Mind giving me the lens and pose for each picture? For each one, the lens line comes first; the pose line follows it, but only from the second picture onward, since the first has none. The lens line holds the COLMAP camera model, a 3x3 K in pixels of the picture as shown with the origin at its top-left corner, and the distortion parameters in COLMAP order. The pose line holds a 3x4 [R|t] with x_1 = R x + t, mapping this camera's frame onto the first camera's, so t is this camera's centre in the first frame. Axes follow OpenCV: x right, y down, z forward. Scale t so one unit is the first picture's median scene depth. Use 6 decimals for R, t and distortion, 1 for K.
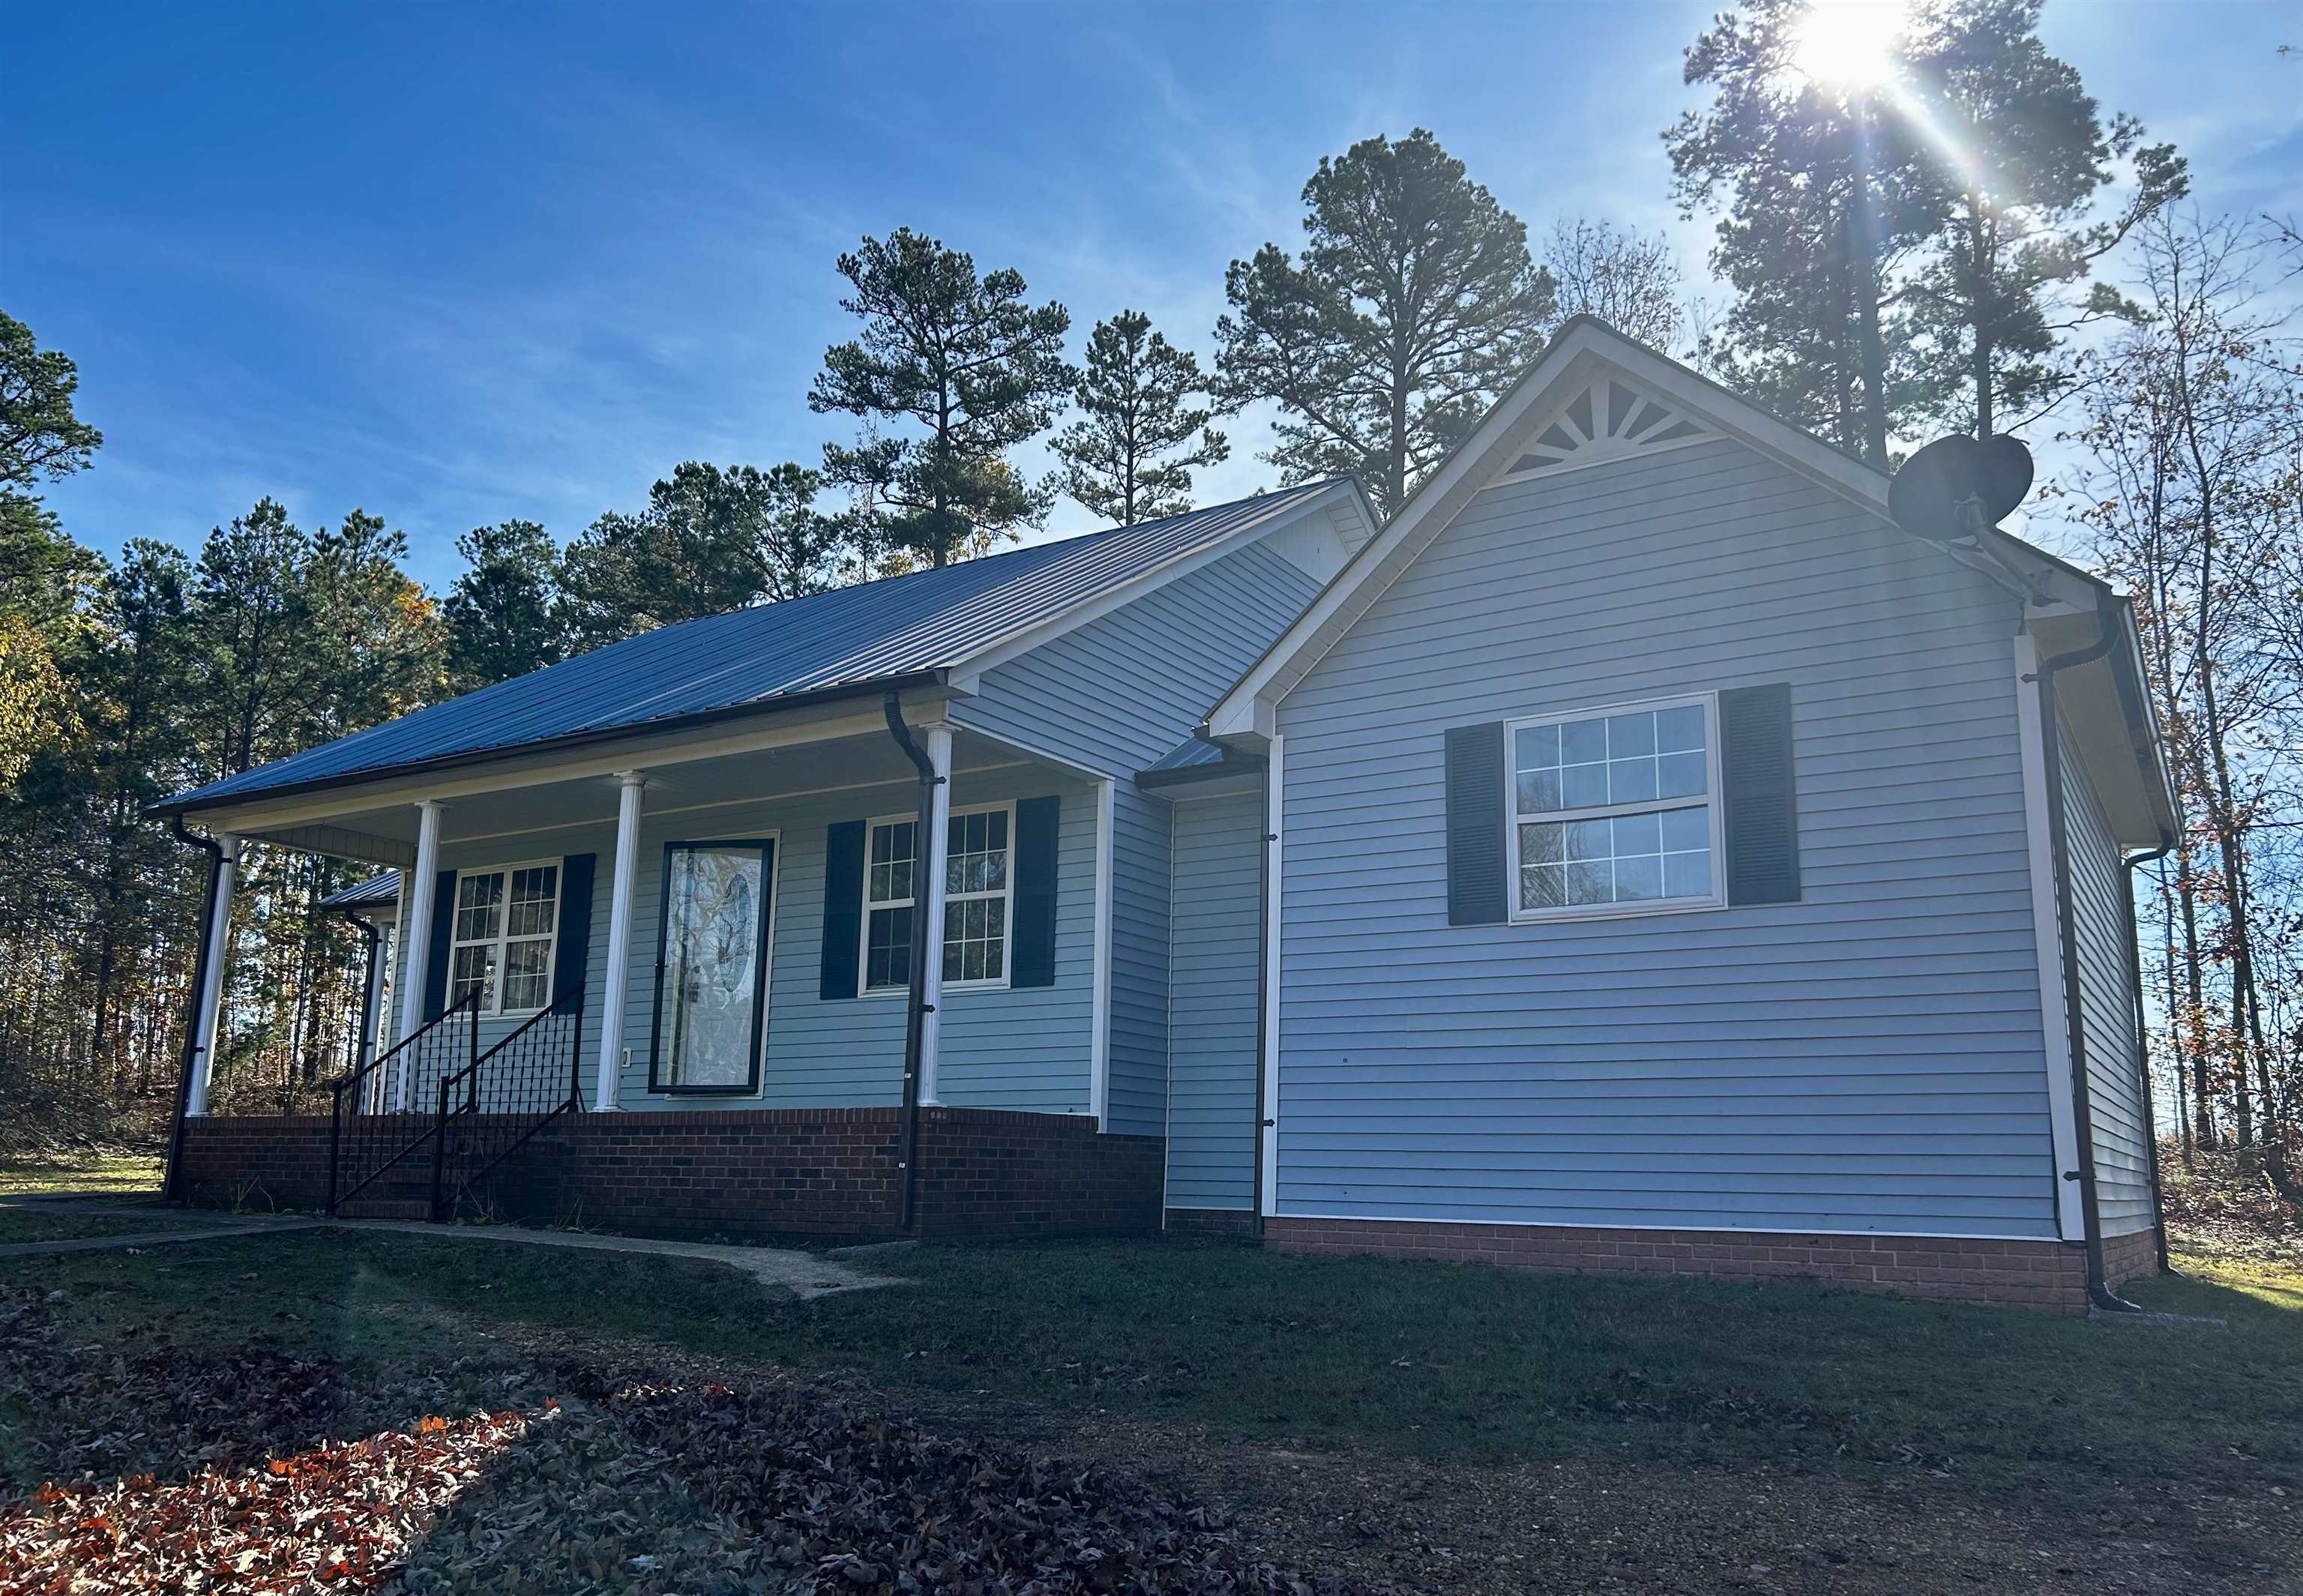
lens RADIAL K [[1800.1, 0, 1151.5], [0, 1800.1, 798.0], [0, 0, 1]] dist [0.006147, 0.001328]
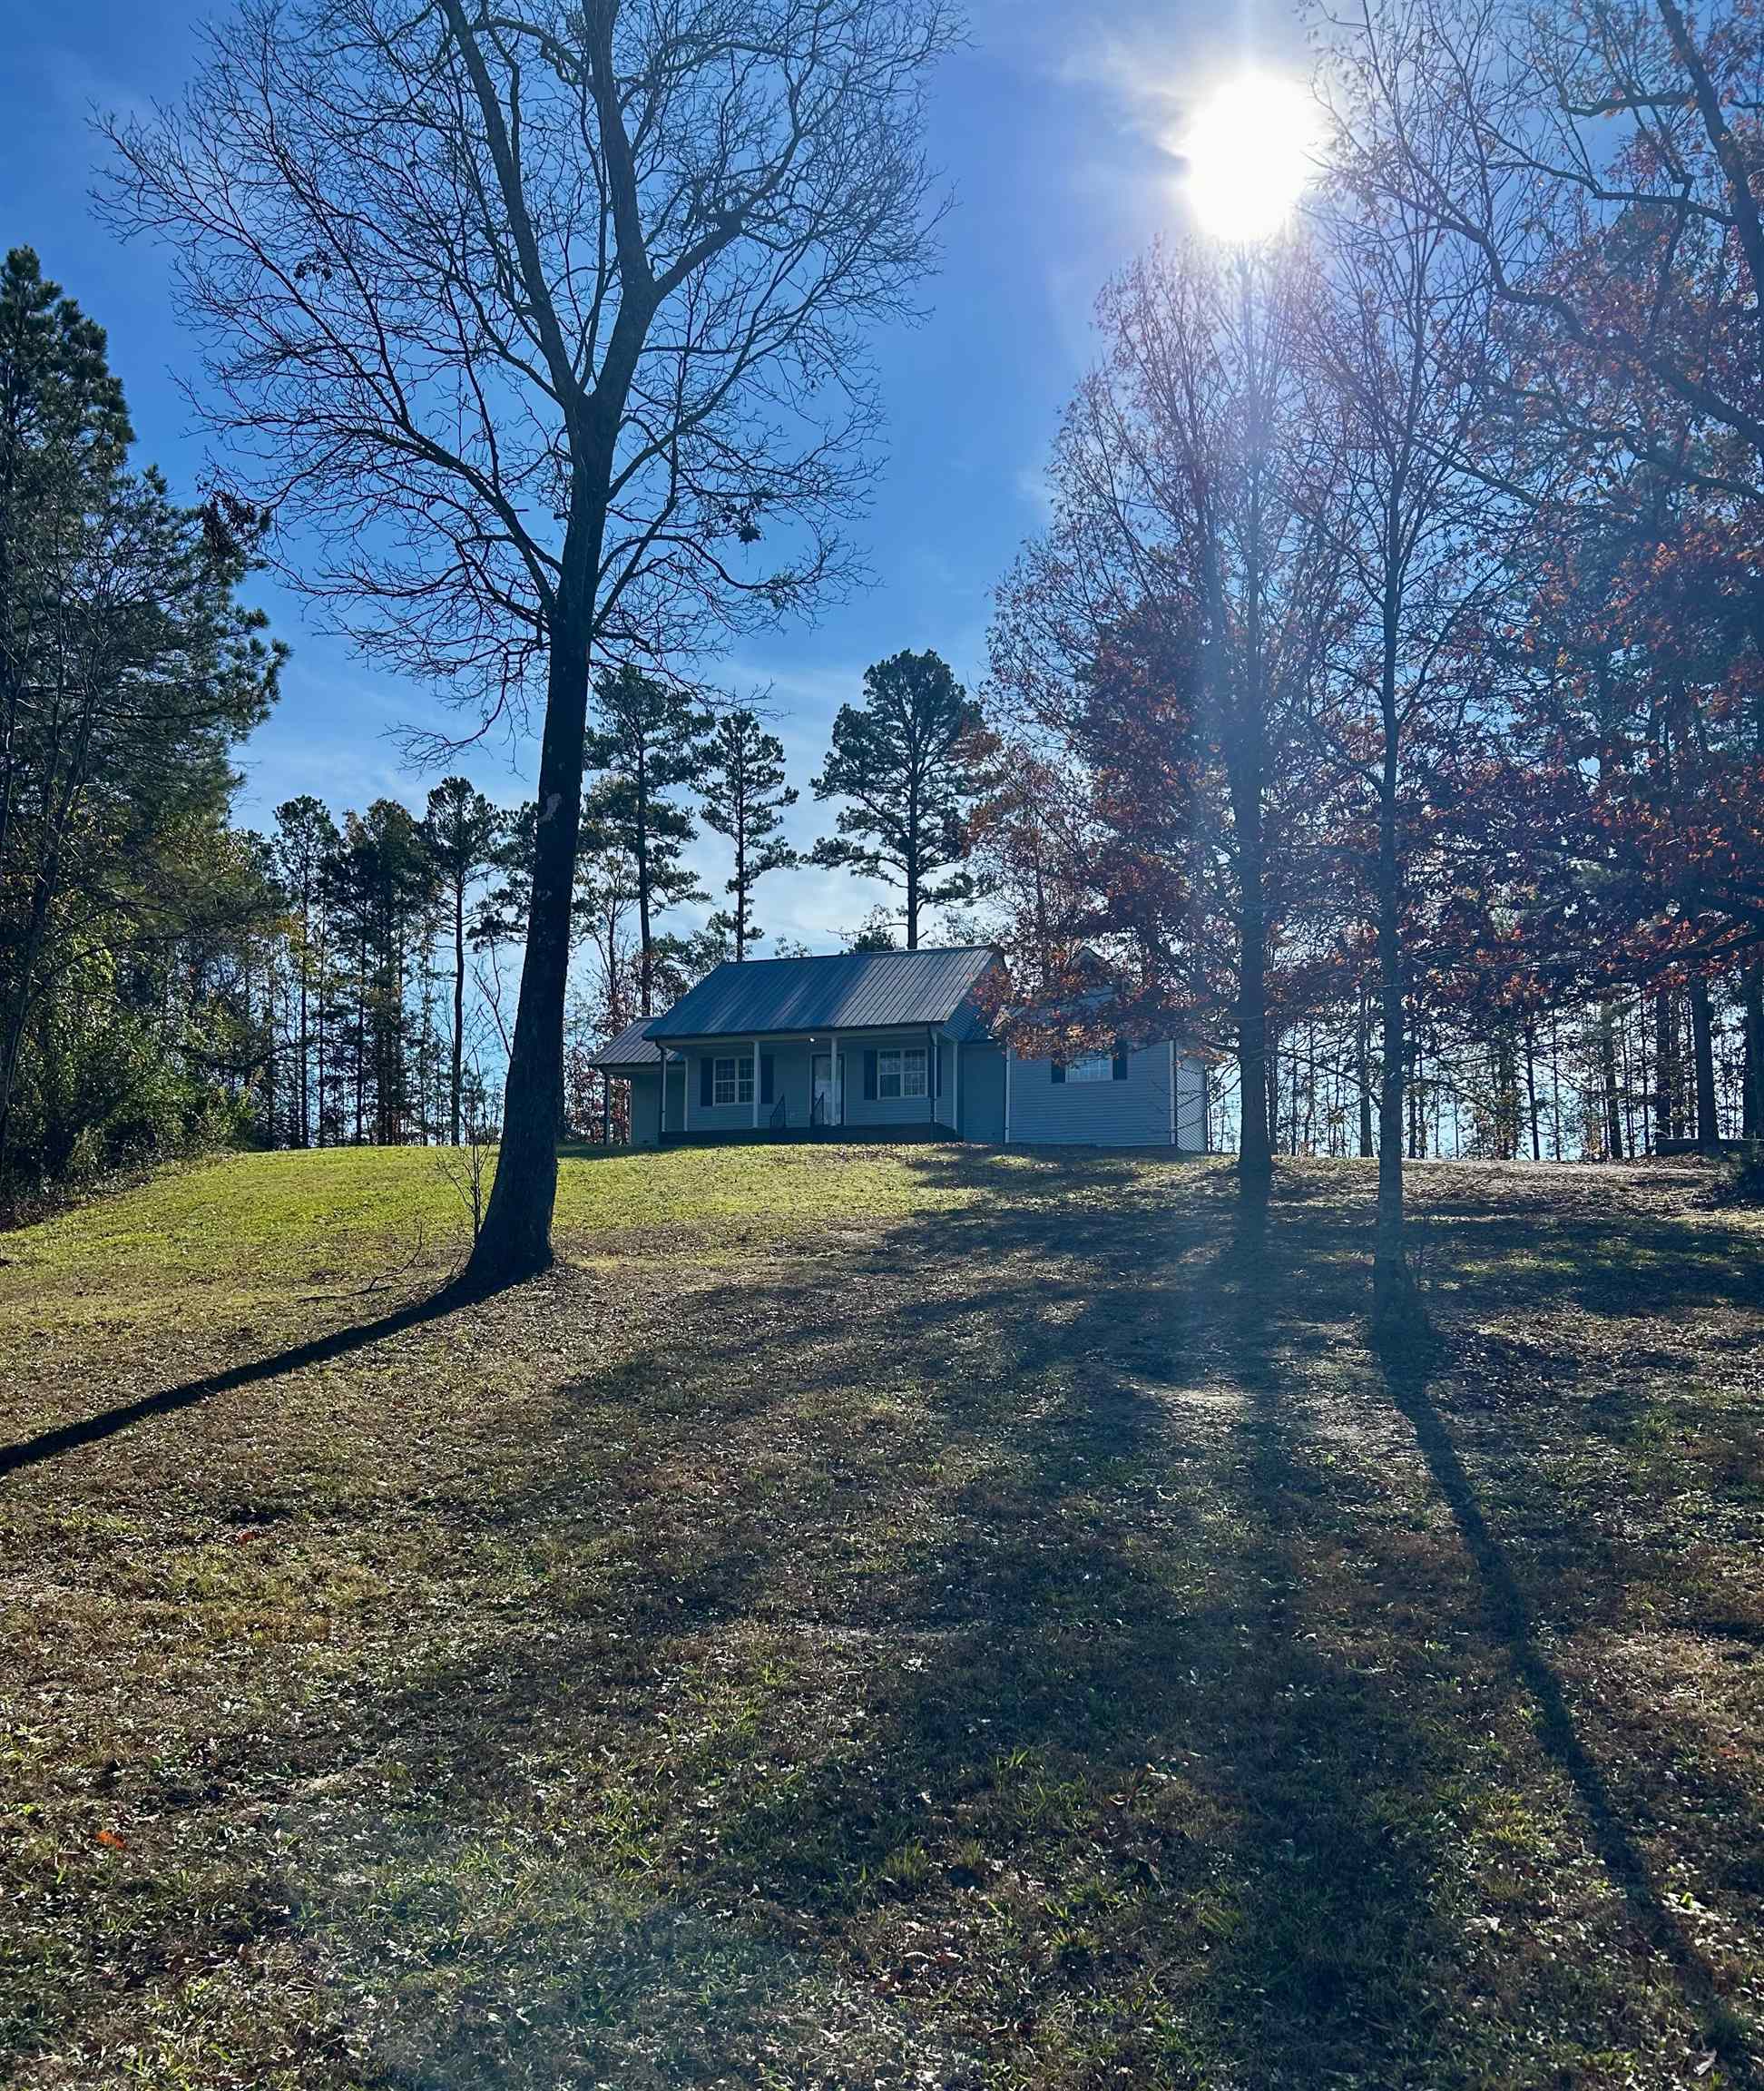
lens RADIAL K [[1776.4, 0, 882.0], [0, 1776.4, 1045.5], [0, 0, 1]] dist [0.000011, -0.000075]
pose [[0.971153, 0.025115, 0.237129, -0.334470], [-0.038102, 0.998005, 0.050342, -0.060676], [-0.235392, -0.057925, 0.970173, -0.804306]]
